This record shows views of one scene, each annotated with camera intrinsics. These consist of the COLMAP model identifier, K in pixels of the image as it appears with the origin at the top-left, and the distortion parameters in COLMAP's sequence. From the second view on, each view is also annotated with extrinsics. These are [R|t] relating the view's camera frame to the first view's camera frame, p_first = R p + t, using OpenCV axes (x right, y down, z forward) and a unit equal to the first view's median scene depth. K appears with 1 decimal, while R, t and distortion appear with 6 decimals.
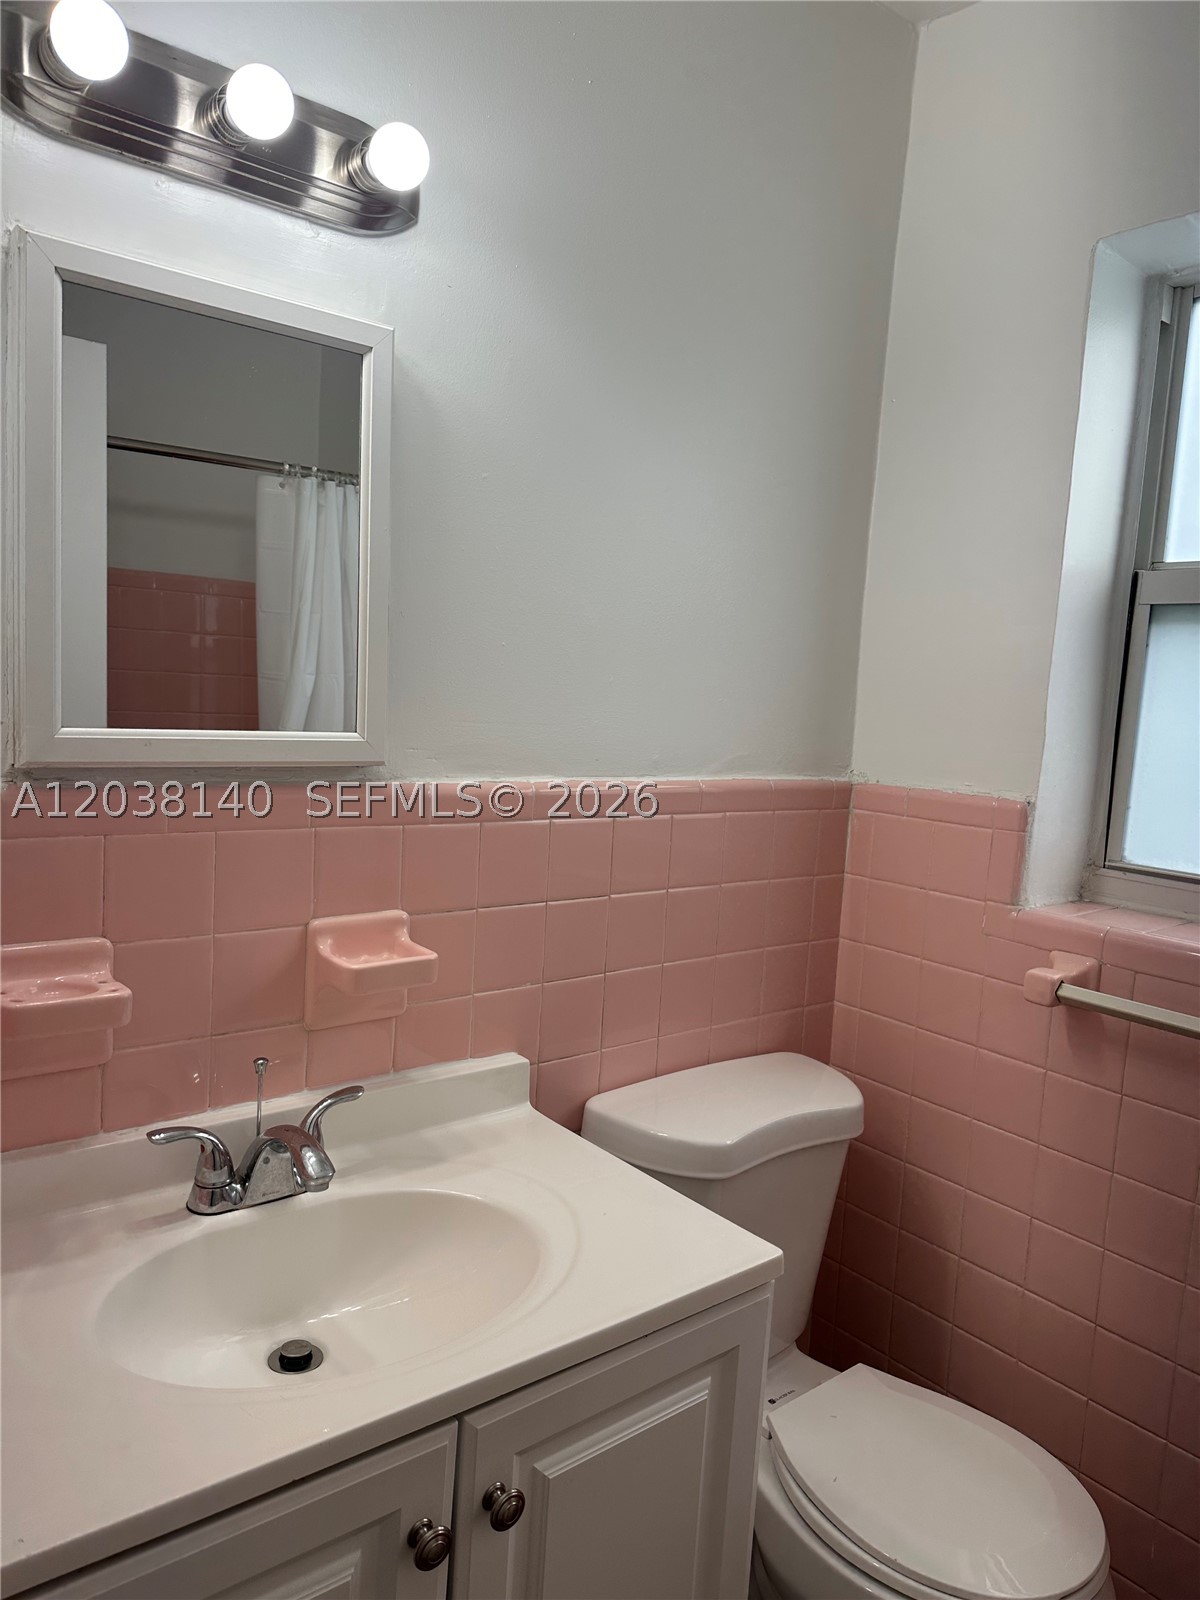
lens RADIAL K [[1125.1, 0, 601.2], [0, 1125.1, 793.3], [0, 0, 1]] dist [0.050194, -0.065283]
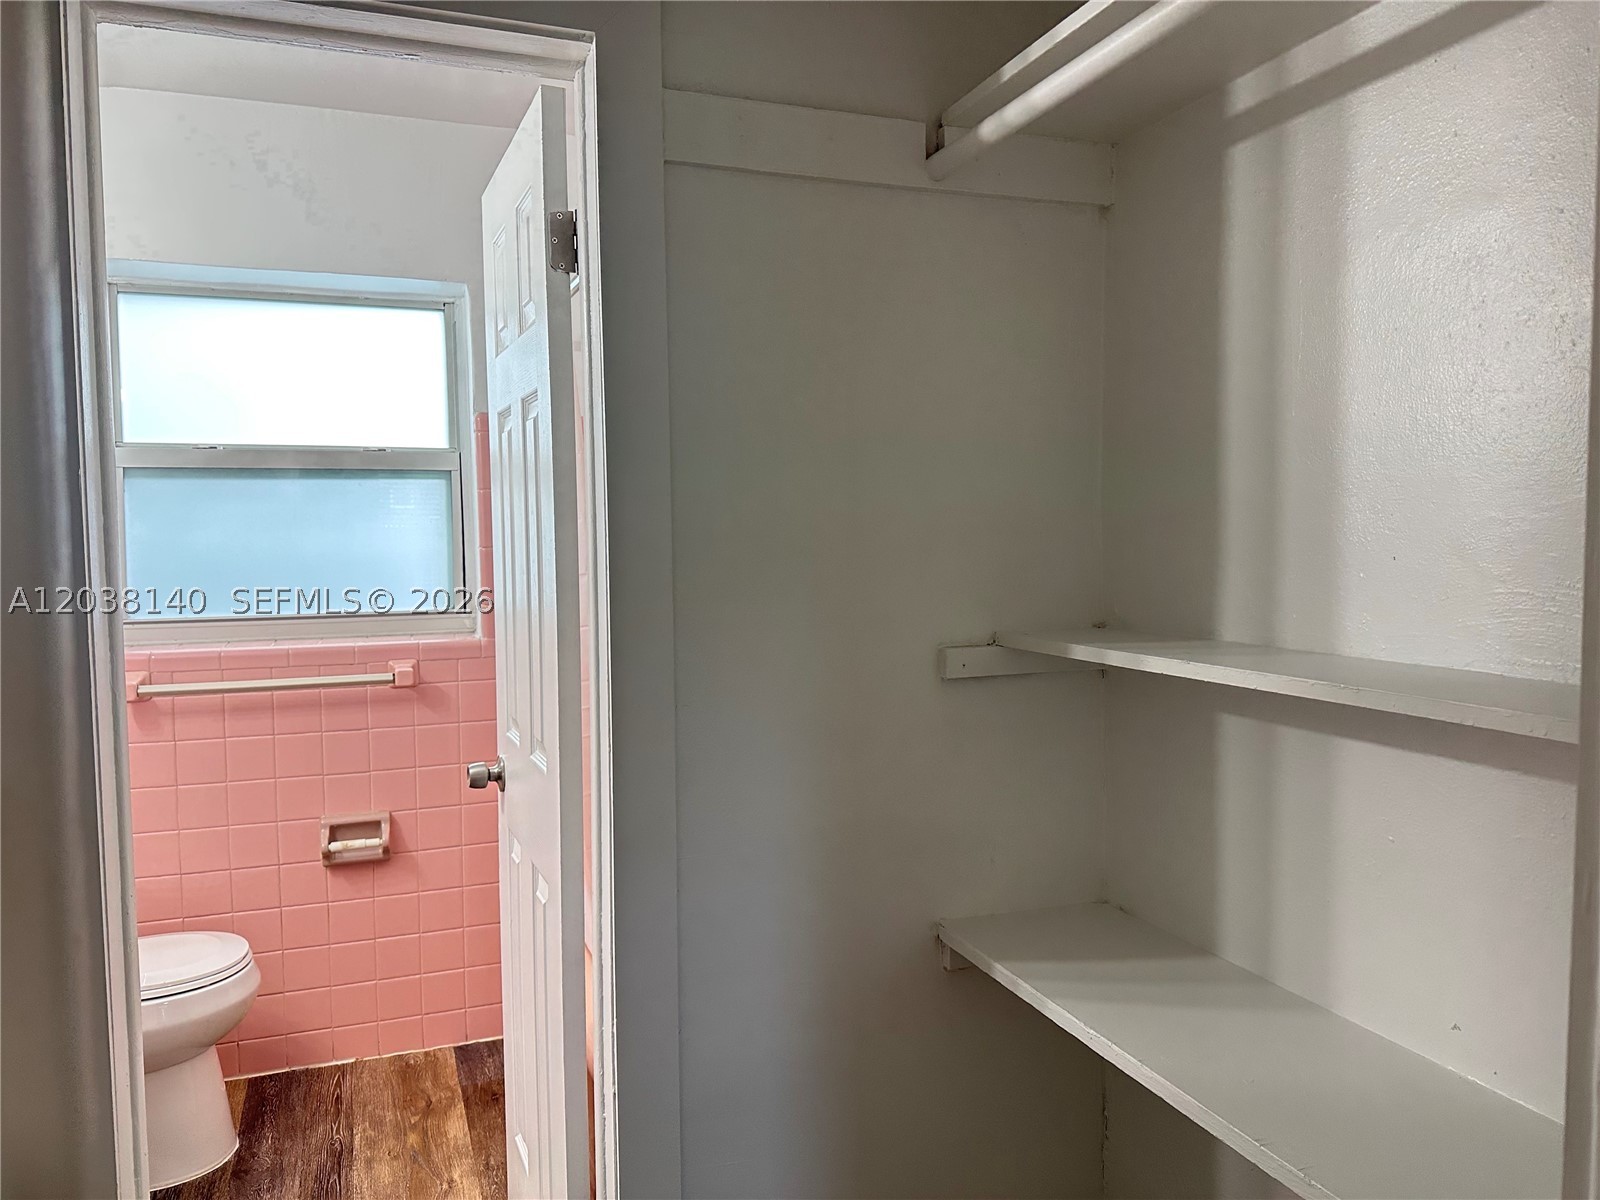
lens RADIAL K [[1125.1, 0, 804.8], [0, 1125.1, 604.4], [0, 0, 1]] dist [0.050194, -0.065283]
pose [[0.320459, -0.119477, 0.939697, -0.825863], [0.115367, 0.989552, 0.086473, 0.008972], [-0.940211, 0.080699, 0.330895, -0.521405]]
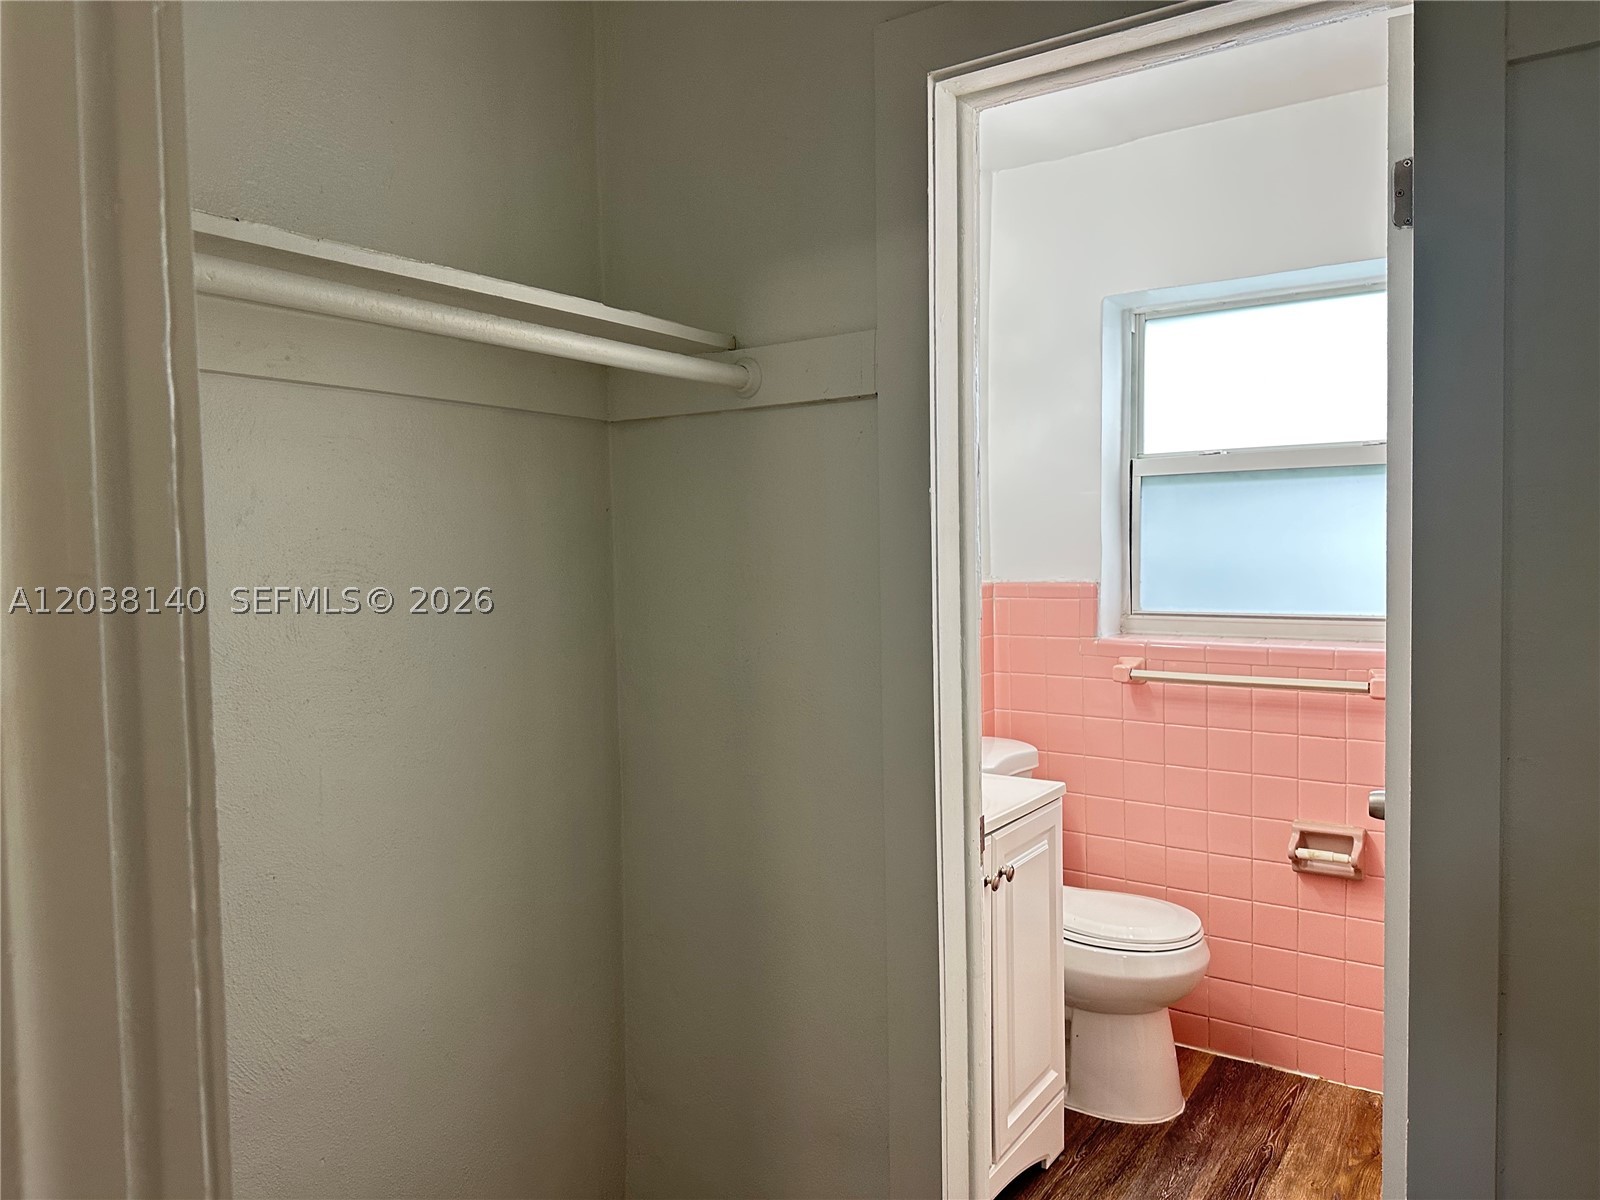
lens RADIAL K [[1125.1, 0, 798.2], [0, 1125.1, 596.0], [0, 0, 1]] dist [0.050194, -0.065283]
pose [[0.956419, -0.083583, 0.279778, -0.635705], [0.094981, 0.995102, -0.027407, 0.034593], [-0.276117, 0.052786, 0.959673, -0.683293]]
